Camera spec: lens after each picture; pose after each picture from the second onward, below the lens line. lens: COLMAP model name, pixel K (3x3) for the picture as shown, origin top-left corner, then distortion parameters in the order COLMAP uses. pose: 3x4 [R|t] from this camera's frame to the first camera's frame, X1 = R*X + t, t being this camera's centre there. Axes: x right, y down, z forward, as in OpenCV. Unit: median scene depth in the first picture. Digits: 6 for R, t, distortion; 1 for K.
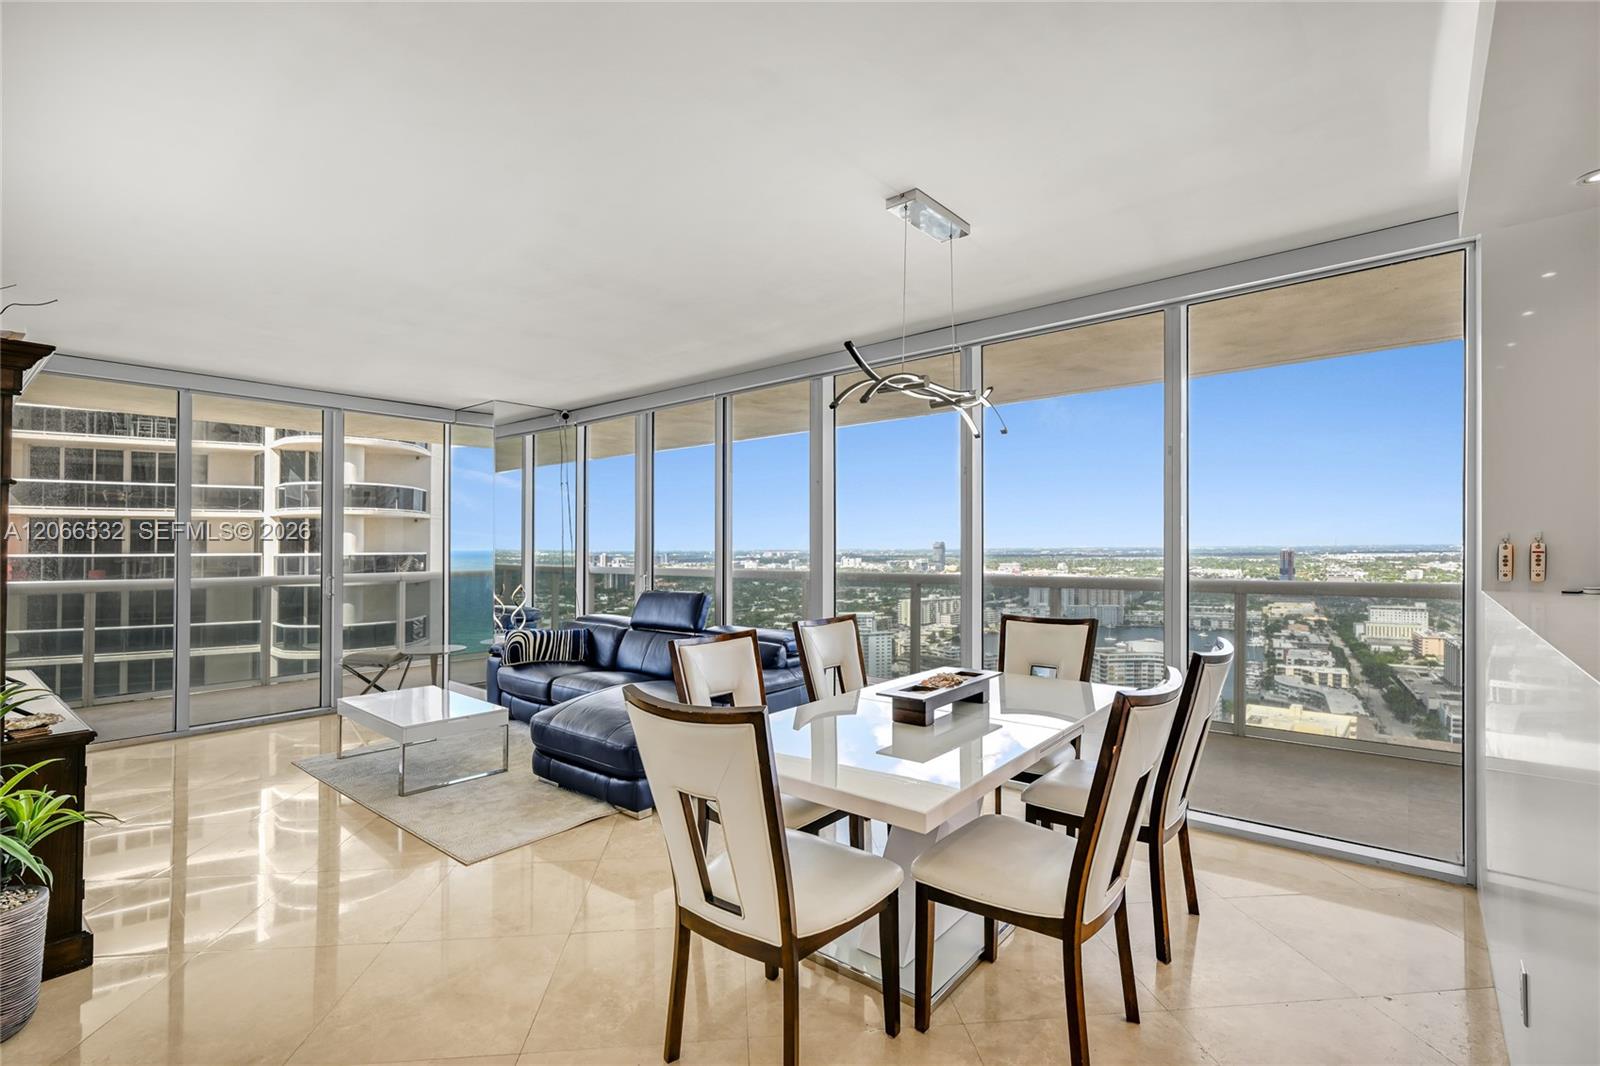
lens RADIAL K [[731.9, 0, 802.1], [0, 731.9, 528.8], [0, 0, 1]] dist [-0.003302, -0.000600]
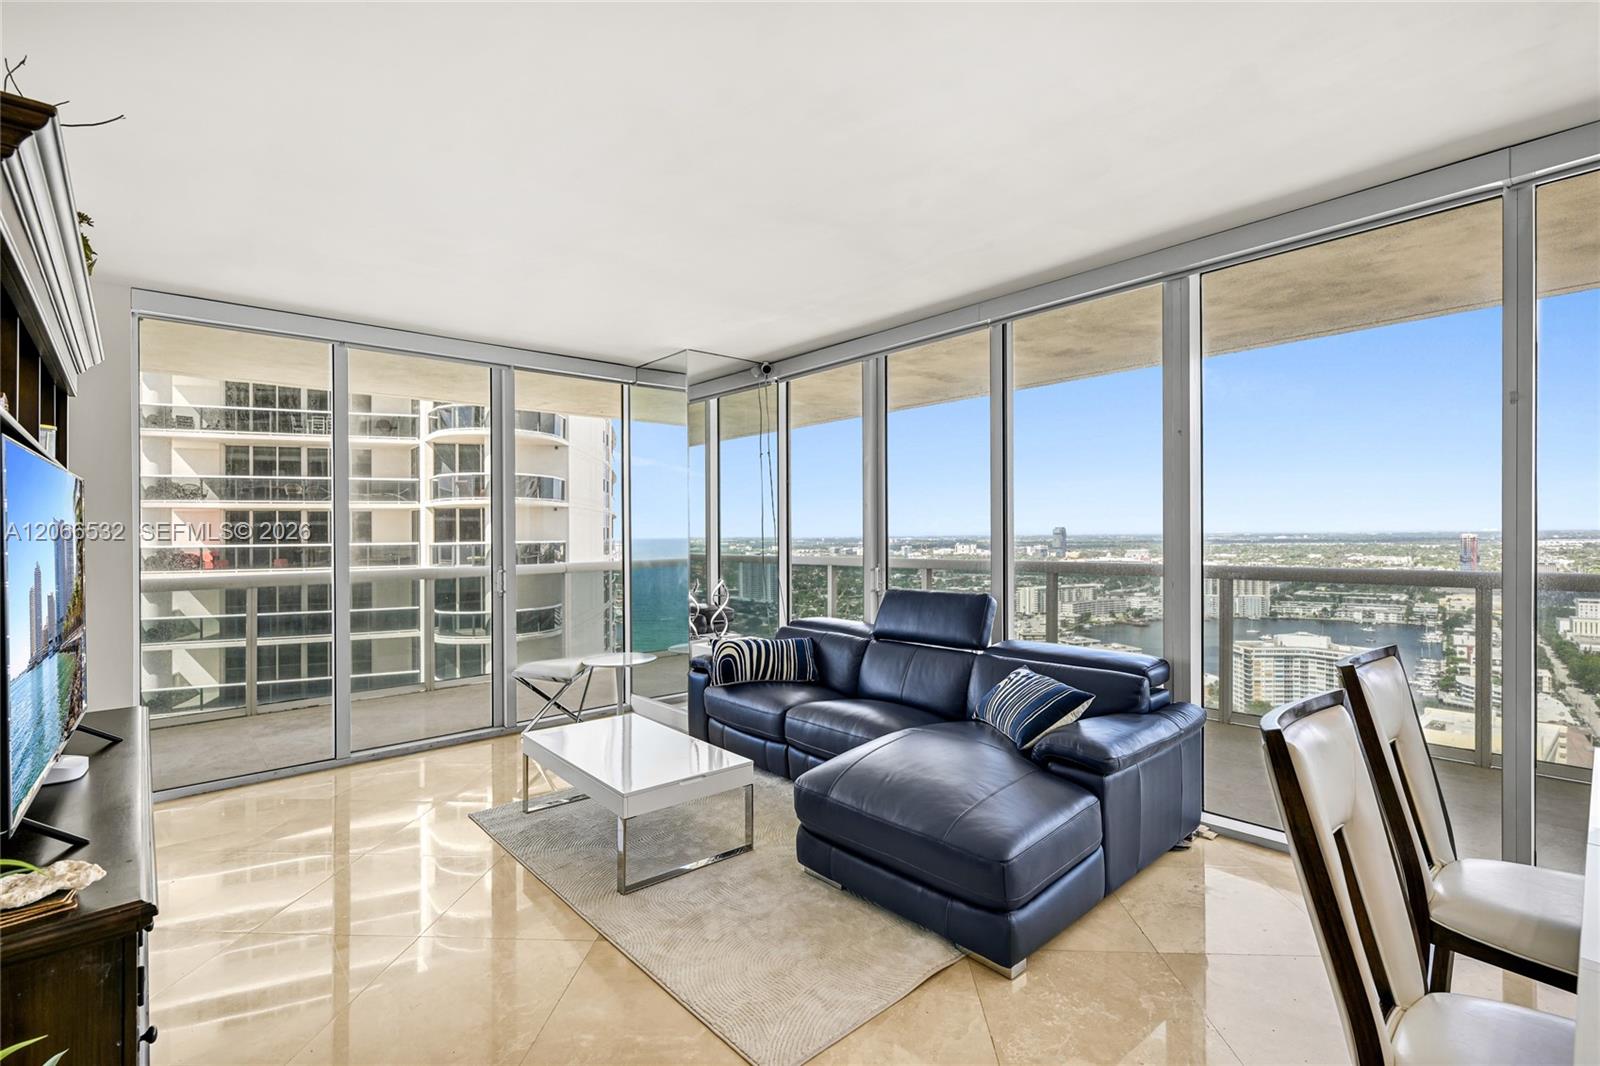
lens RADIAL K [[730.3, 0, 799.0], [0, 730.3, 538.7], [0, 0, 1]] dist [0.006423, -0.004339]
pose [[0.987996, -0.004322, -0.154418, -0.212018], [0.009118, 0.999497, 0.030362, 0.009289], [0.154210, -0.031406, 0.987539, 0.272935]]
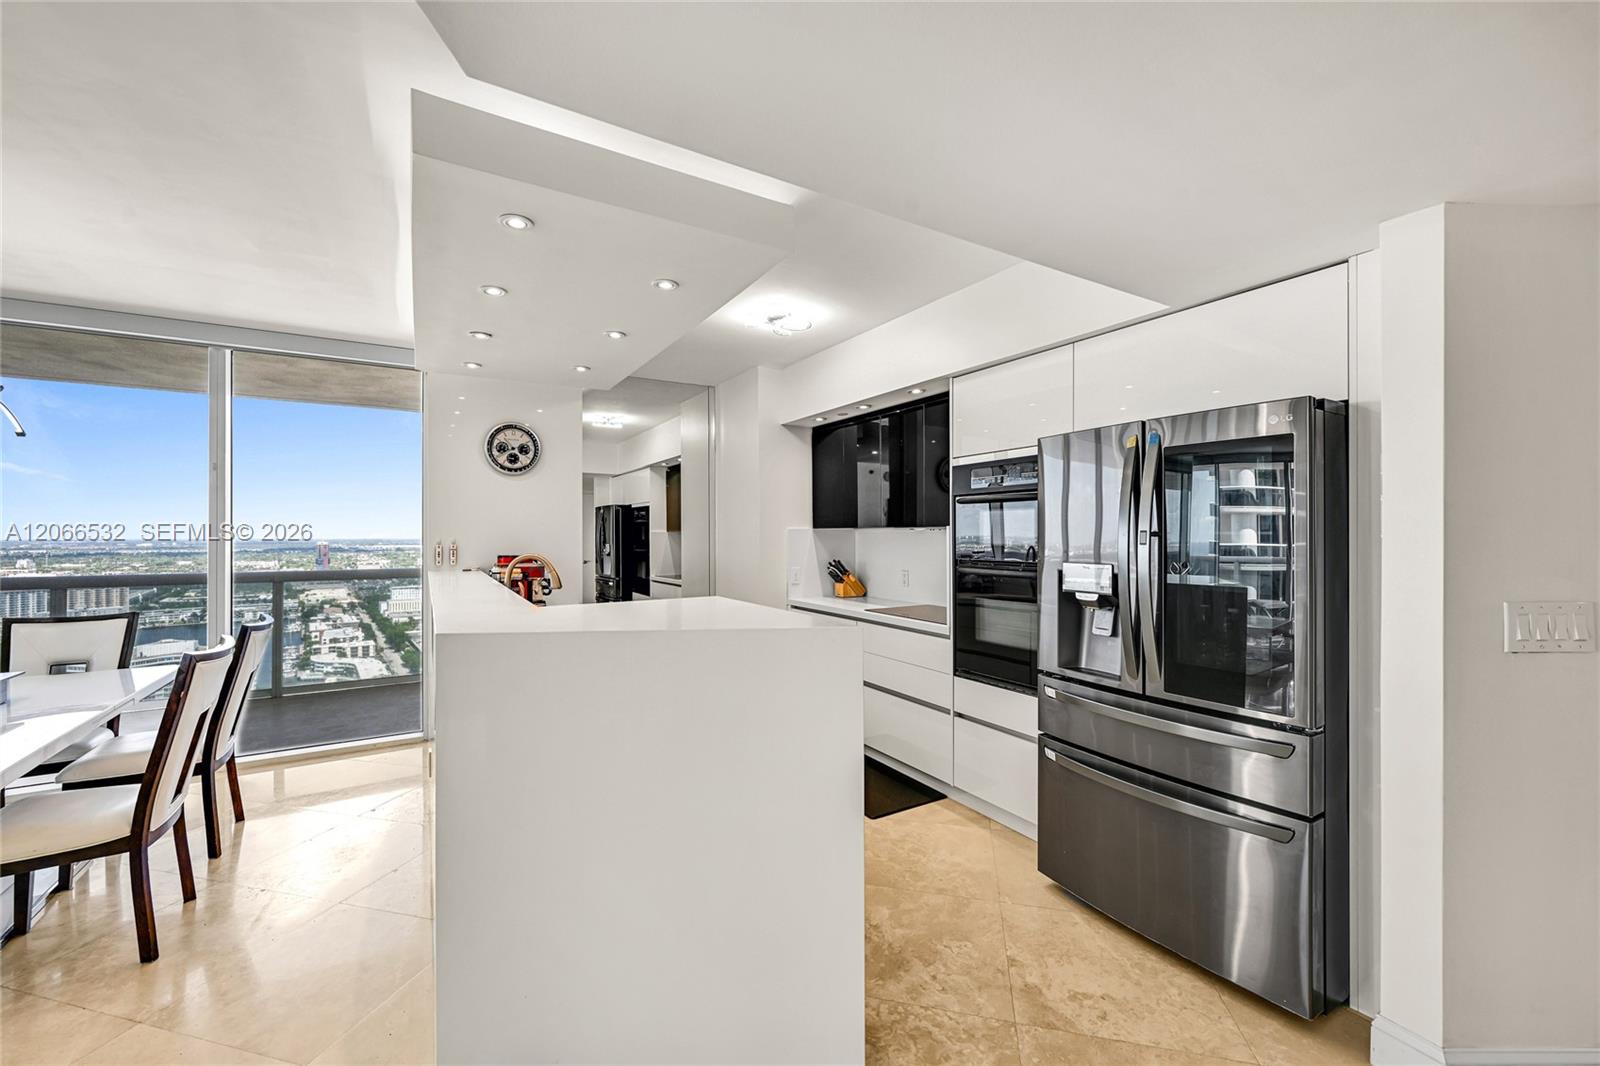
lens RADIAL K [[638.1, 0, 798.5], [0, 638.1, 538.8], [0, 0, 1]] dist [-0.021276, 0.007894]
pose [[0.334517, -0.000219, 0.942390, -0.113242], [-0.023219, 0.999694, 0.008474, -0.013477], [-0.942104, -0.024716, 0.334410, -0.184419]]
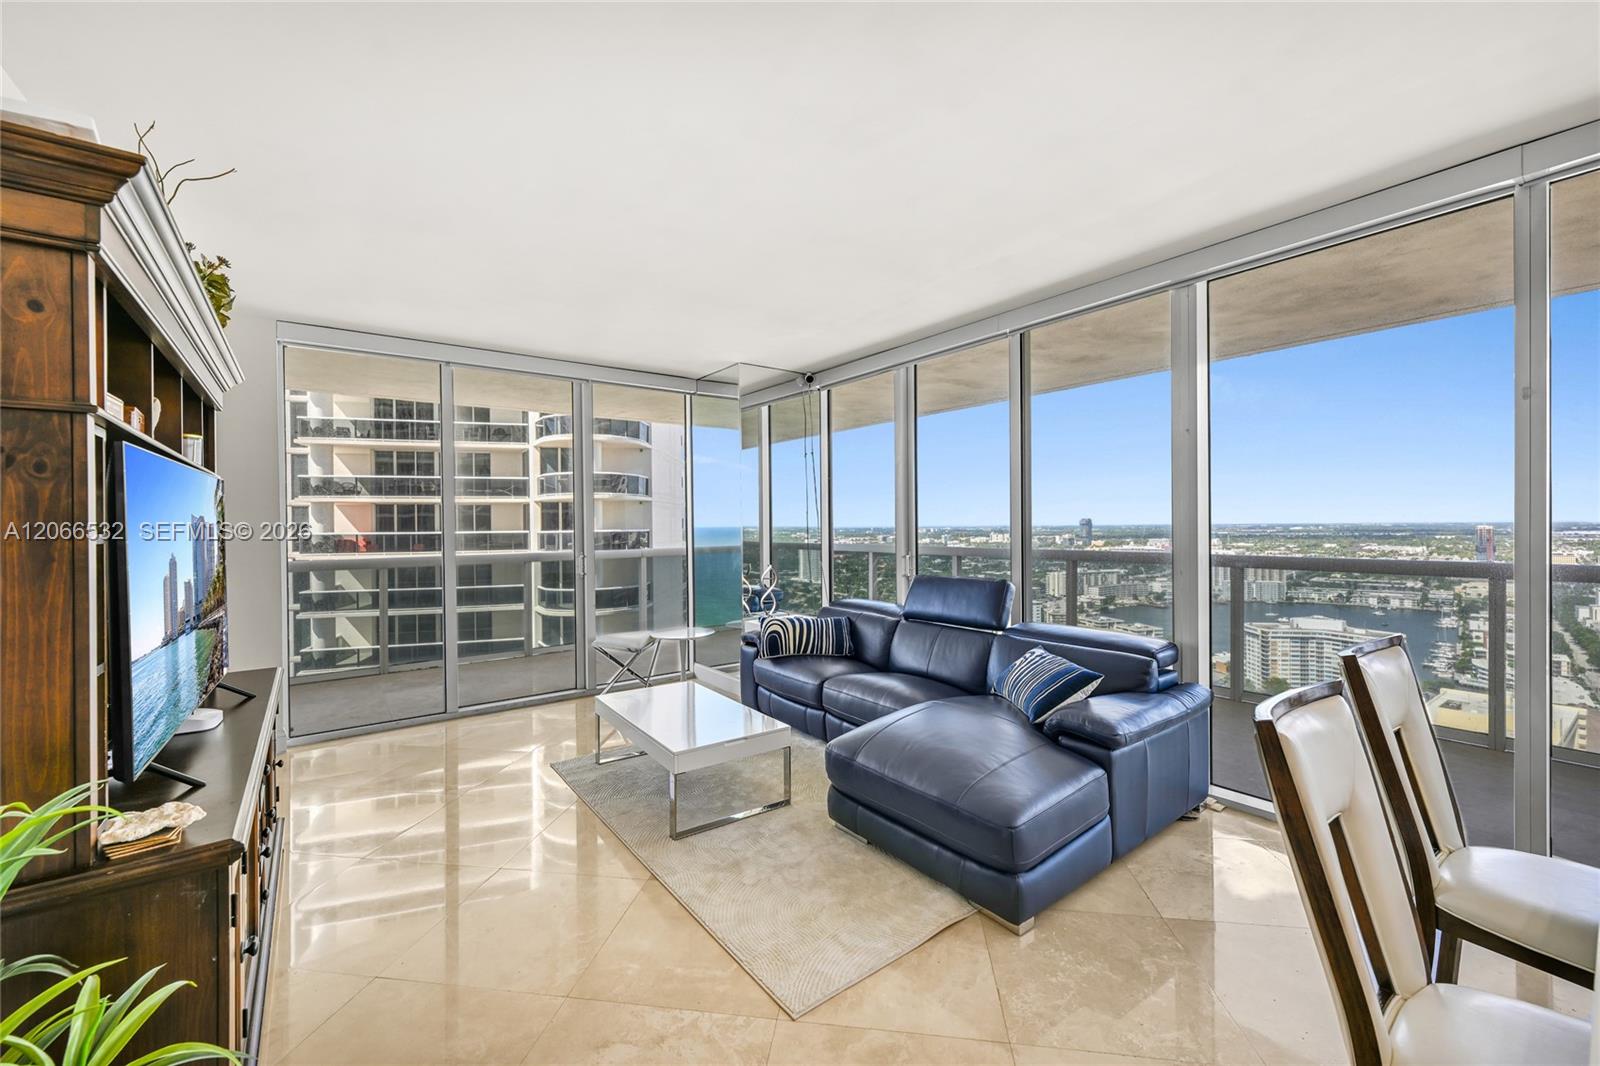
lens RADIAL K [[635.4, 0, 794.7], [0, 635.4, 528.1], [0, 0, 1]] dist [-0.002809, -0.000081]
pose [[0.970688, -0.002084, -0.240334, -0.197402], [0.009454, 0.999520, 0.029517, 0.009314], [0.240157, -0.030923, 0.970241, 0.290255]]
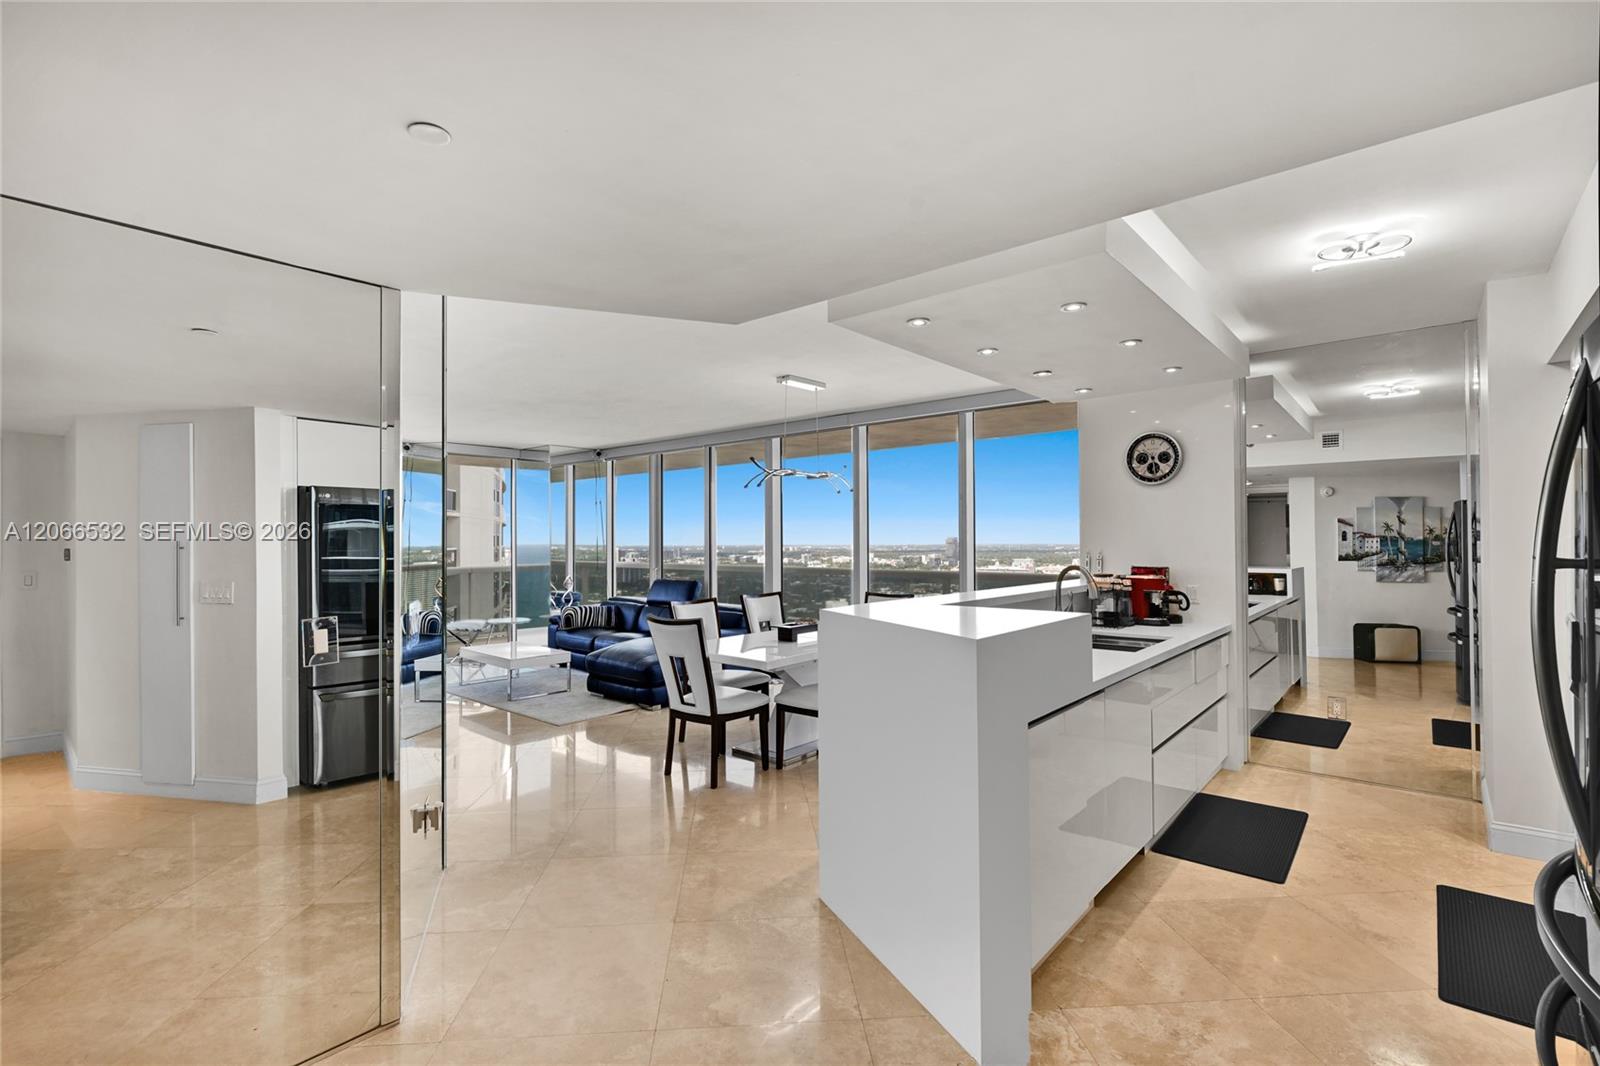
lens RADIAL K [[738.4, 0, 801.7], [0, 738.4, 554.7], [0, 0, 1]] dist [0.013582, 0.000117]
pose [[0.999823, 0.004161, -0.018375, 0.109944], [-0.003379, 0.999096, 0.042370, -0.030620], [0.018534, -0.042301, 0.998933, -0.502159]]
